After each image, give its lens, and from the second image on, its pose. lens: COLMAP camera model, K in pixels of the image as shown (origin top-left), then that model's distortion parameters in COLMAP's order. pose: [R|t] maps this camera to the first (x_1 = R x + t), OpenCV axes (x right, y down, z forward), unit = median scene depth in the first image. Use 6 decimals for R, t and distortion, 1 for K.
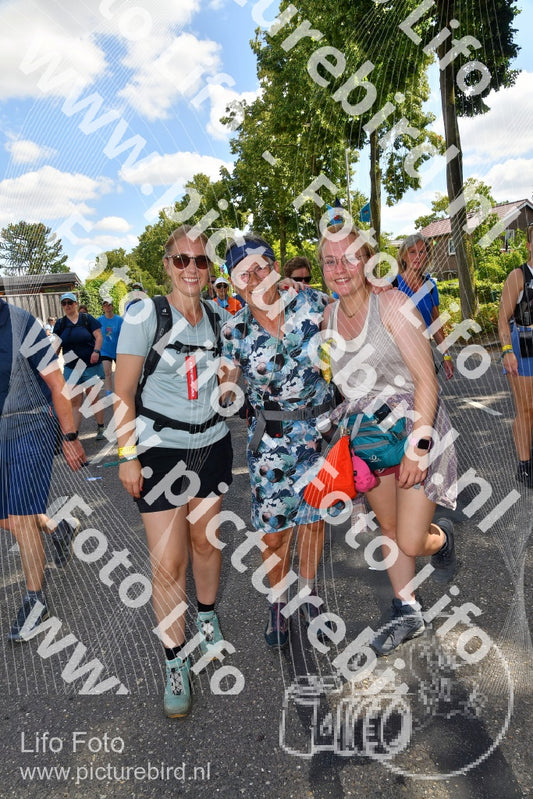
lens RADIAL K [[555.4, 0, 263.5], [0, 555.4, 391.2], [0, 0, 1]] dist [-0.066155, 0.028448]
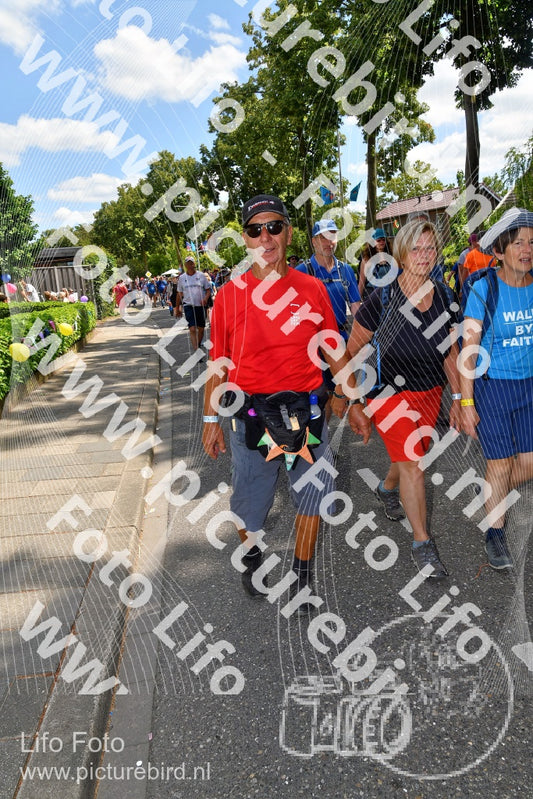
lens RADIAL K [[555.4, 0, 267.7], [0, 555.4, 394.7], [0, 0, 1]] dist [-0.066155, 0.028448]
pose [[0.993644, -0.022914, 0.110208, -0.109913], [0.018356, 0.998940, 0.042201, 0.020455], [-0.111058, -0.039910, 0.993012, -0.063909]]
